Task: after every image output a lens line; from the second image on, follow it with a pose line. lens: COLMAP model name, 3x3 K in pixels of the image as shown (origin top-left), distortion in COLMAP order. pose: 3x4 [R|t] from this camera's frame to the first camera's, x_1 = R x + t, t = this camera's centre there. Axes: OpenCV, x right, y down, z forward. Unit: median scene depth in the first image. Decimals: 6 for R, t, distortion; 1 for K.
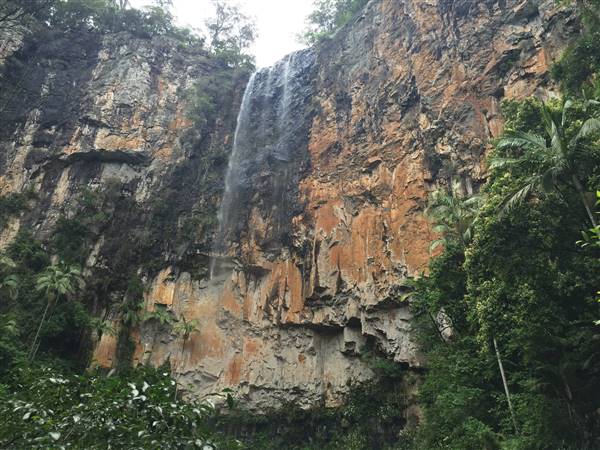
lens RADIAL K [[509.3, 0, 299.5], [0, 509.3, 225.7], [0, 0, 1]] dist [0.072185, -0.101152]
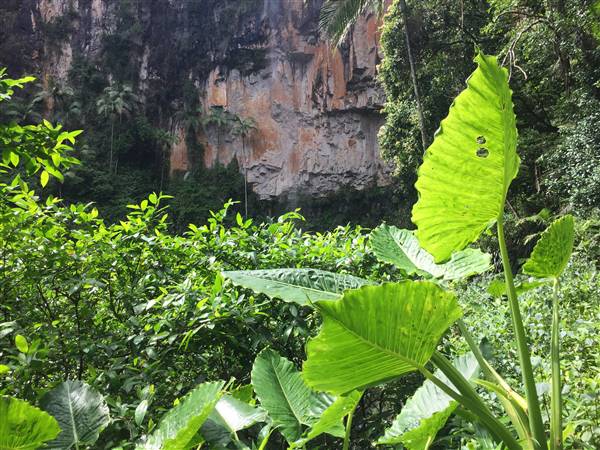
lens RADIAL K [[509.3, 0, 299.5], [0, 509.3, 225.7], [0, 0, 1]] dist [0.072185, -0.101152]
pose [[0.960331, -0.079881, -0.267177, 0.156200], [0.190454, 0.887717, 0.419150, -0.036182], [0.203696, -0.453407, 0.867715, 0.033336]]
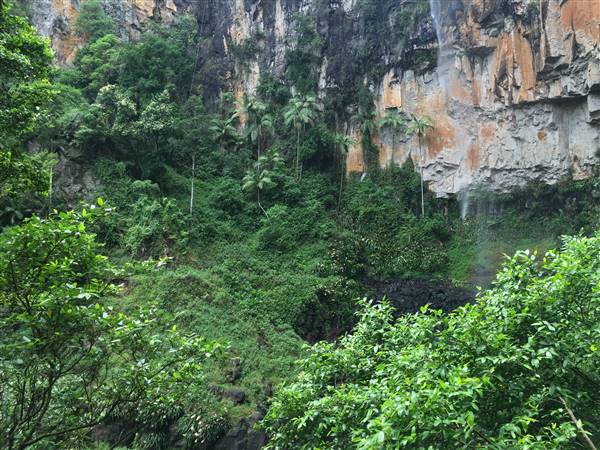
lens RADIAL K [[509.3, 0, 299.5], [0, 509.3, 225.7], [0, 0, 1]] dist [0.072185, -0.101152]
pose [[0.853530, -0.092240, -0.512815, 0.093412], [0.308857, 0.882221, 0.355377, -0.071782], [0.419636, -0.461711, 0.781491, -0.018913]]
